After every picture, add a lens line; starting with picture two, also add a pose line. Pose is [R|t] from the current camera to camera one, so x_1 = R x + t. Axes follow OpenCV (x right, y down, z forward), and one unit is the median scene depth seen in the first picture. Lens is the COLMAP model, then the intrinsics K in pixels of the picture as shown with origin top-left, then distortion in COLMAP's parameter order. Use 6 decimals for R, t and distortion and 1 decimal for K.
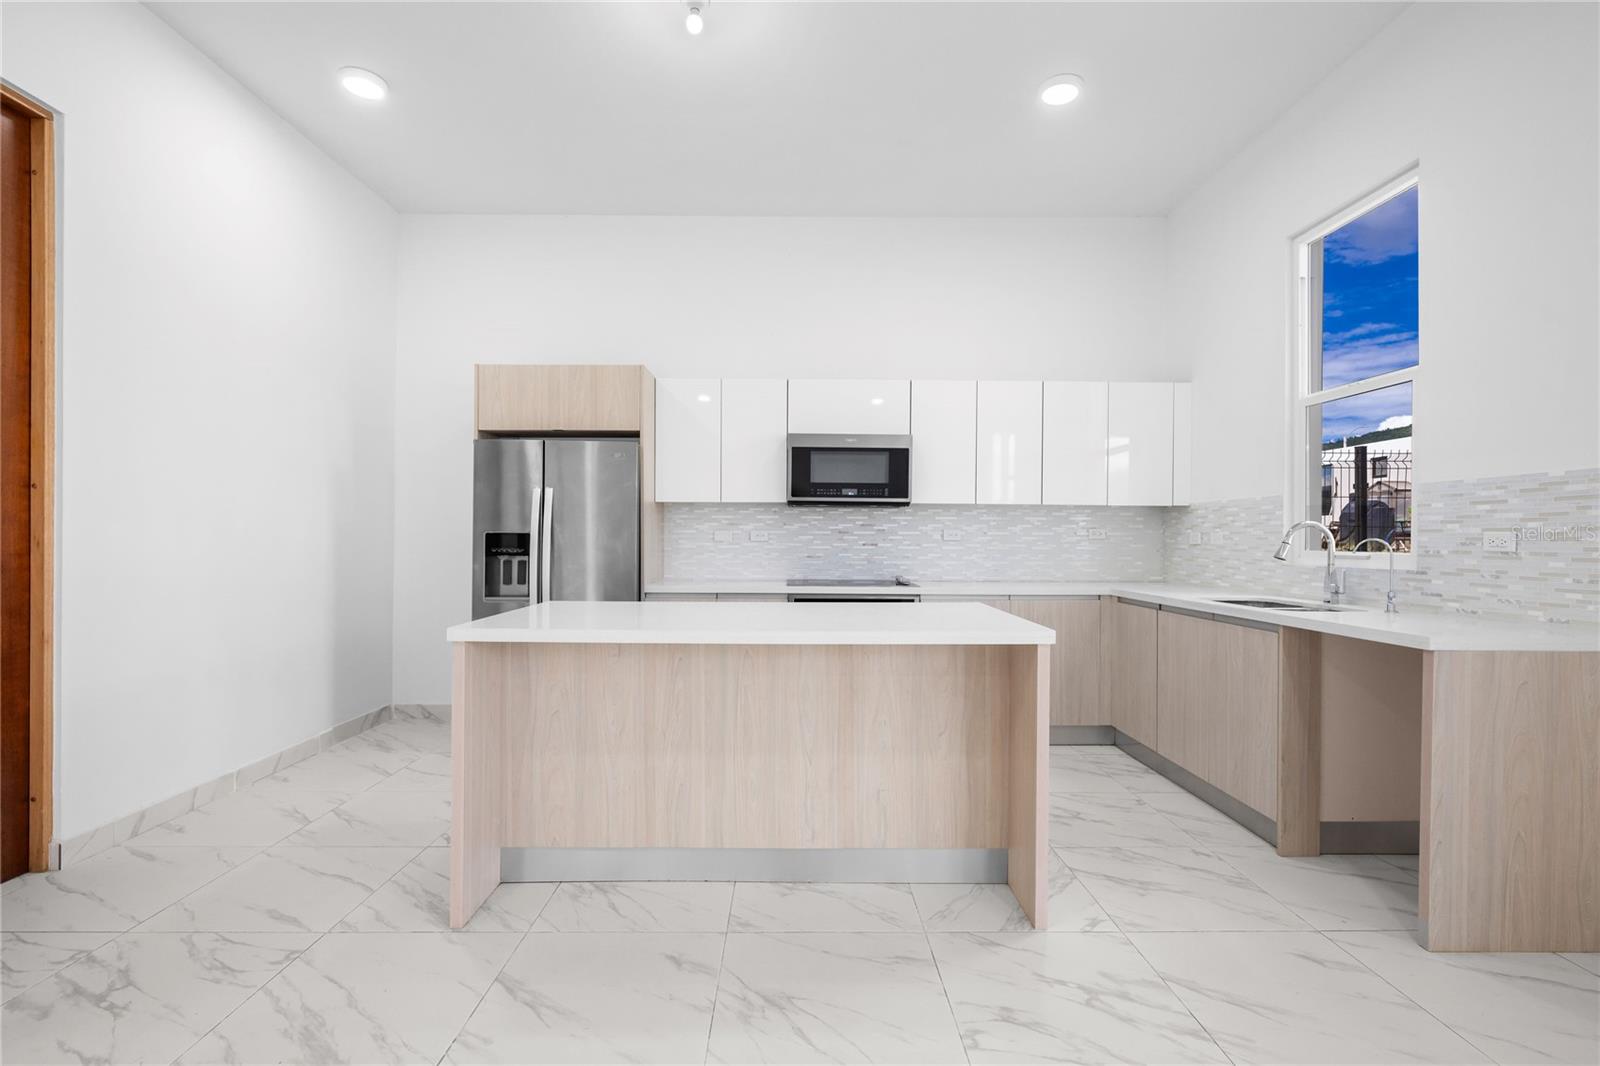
lens RADIAL K [[719.6, 0, 799.9], [0, 719.6, 539.2], [0, 0, 1]] dist [-0.001713, 0.000087]
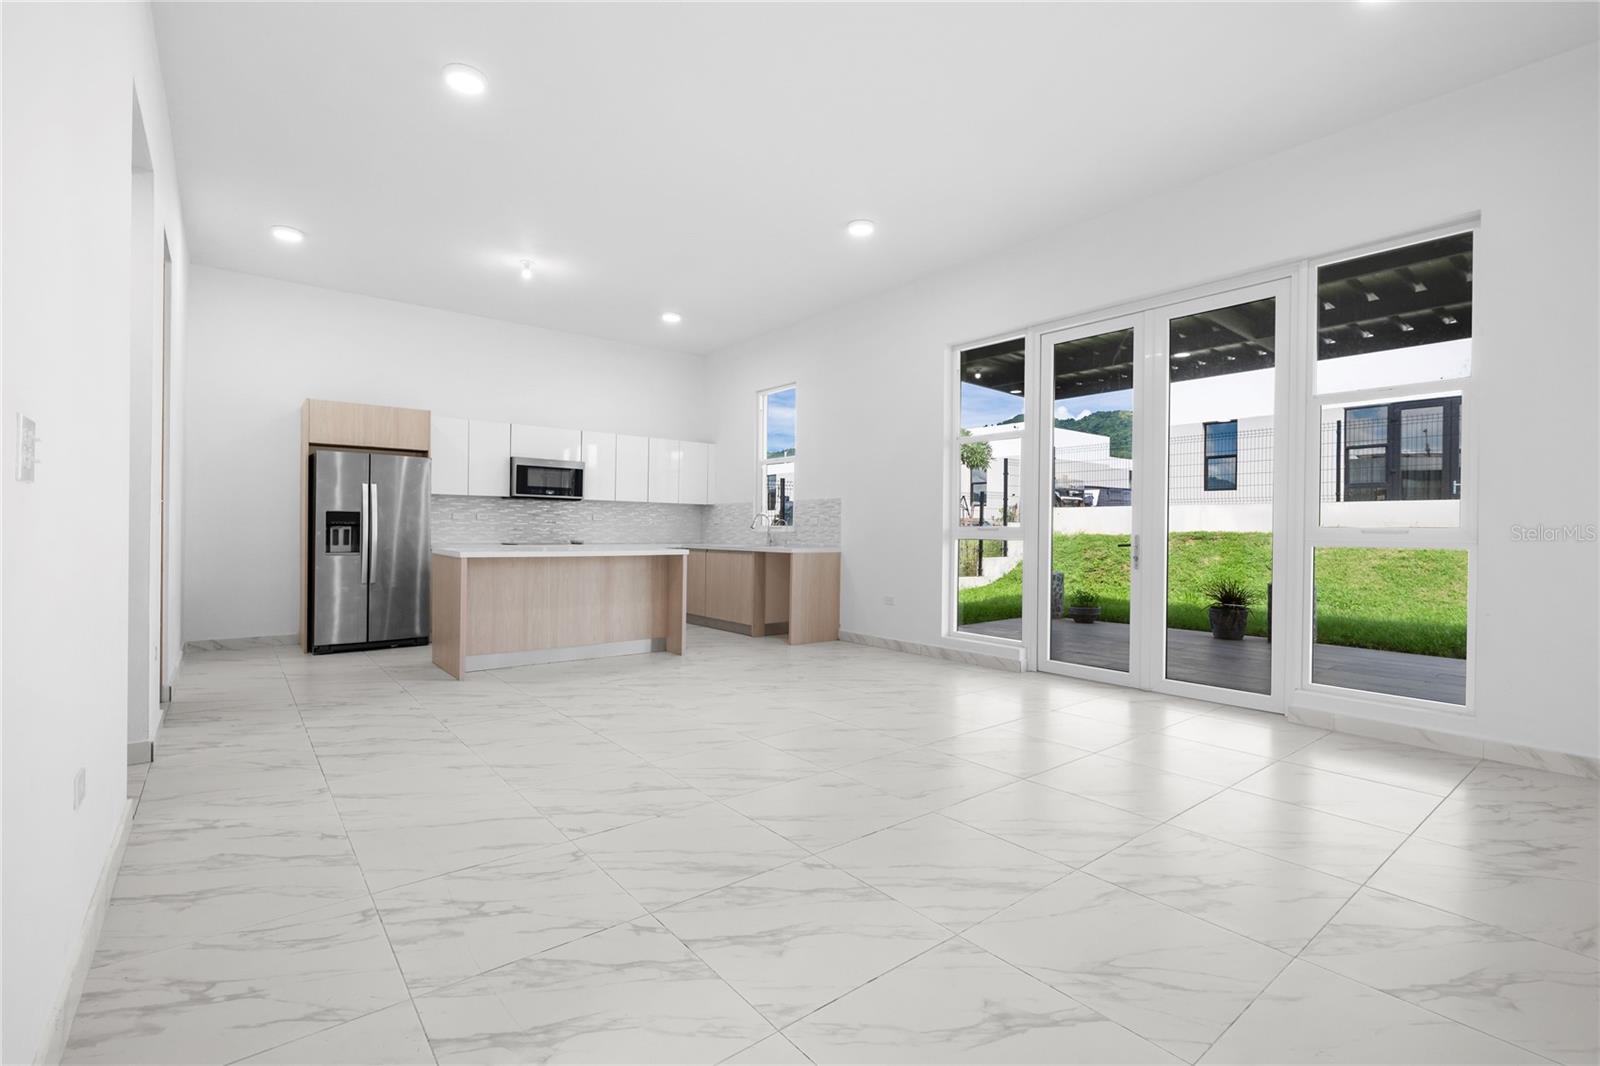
lens RADIAL K [[719.6, 0, 798.1], [0, 719.6, 526.0], [0, 0, 1]] dist [-0.001713, 0.000087]
pose [[0.787703, 0.006818, 0.616018, -0.570567], [-0.005482, 0.999977, -0.004057, 0.022800], [-0.616031, -0.000182, 0.787722, -0.813764]]
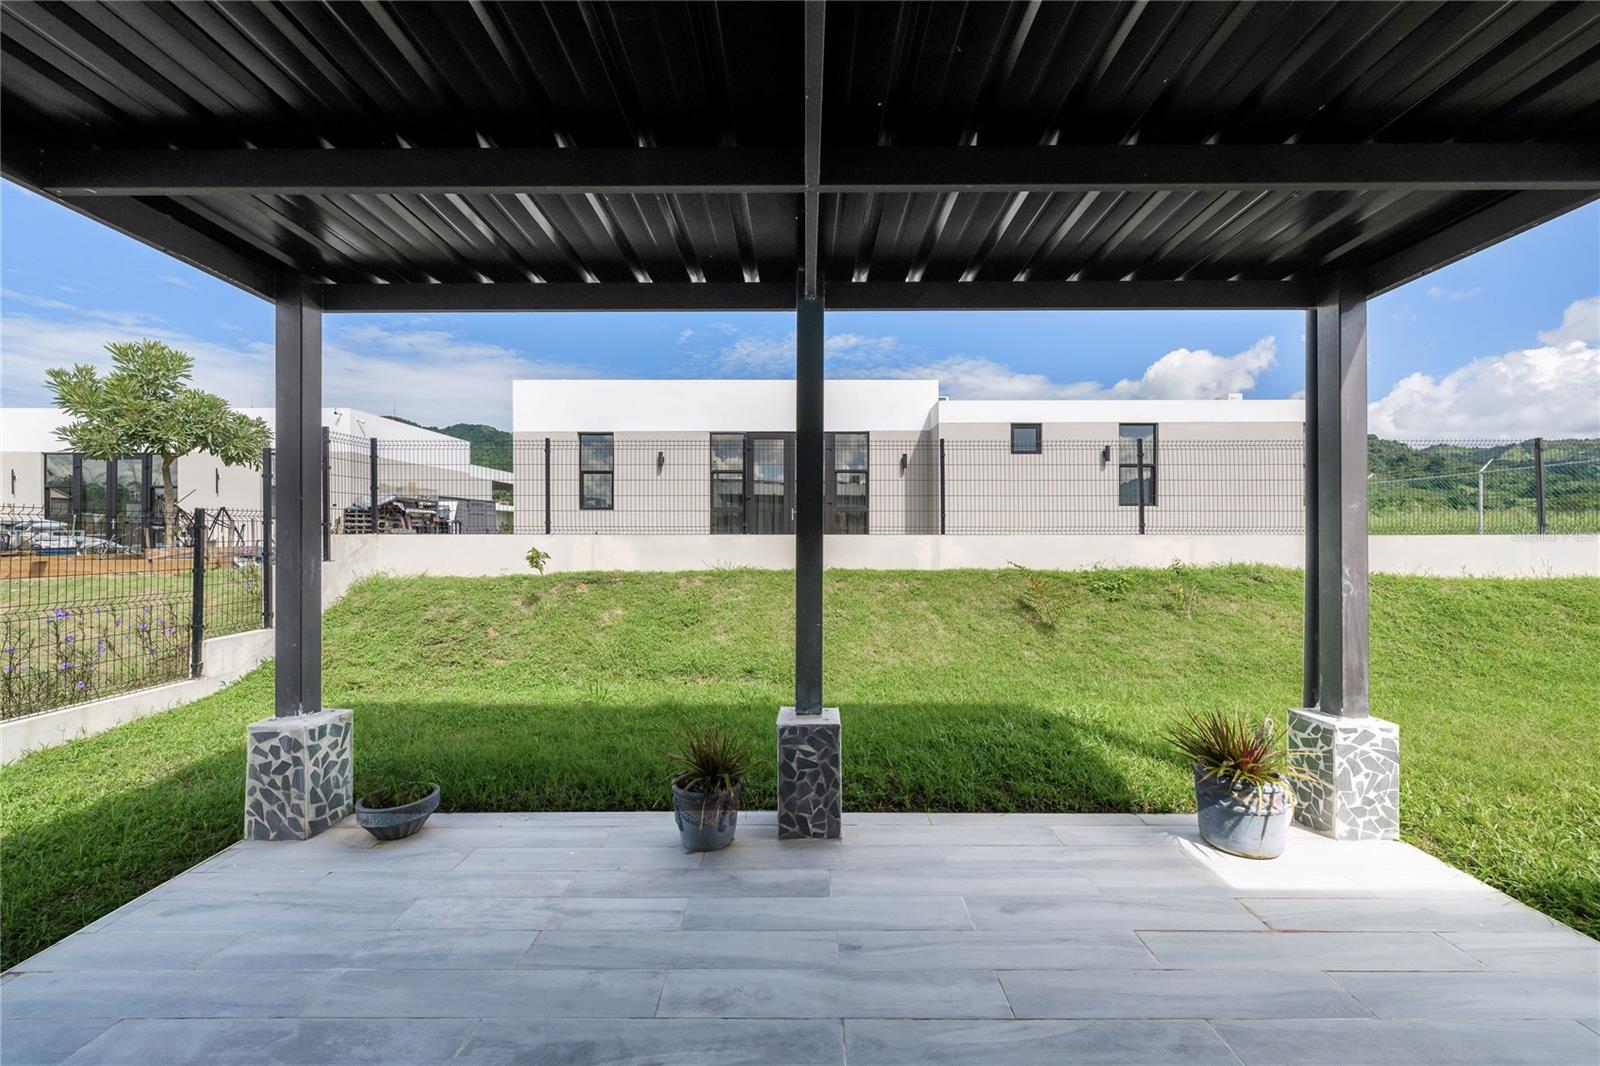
lens RADIAL K [[634.6, 0, 799.7], [0, 634.6, 528.8], [0, 0, 1]] dist [-0.000226, -0.000931]
pose [[0.022852, 0.006568, 0.999717, 0.653486], [-0.000622, 0.999978, -0.006556, -0.092398], [-0.999739, -0.000472, 0.022855, -0.165320]]
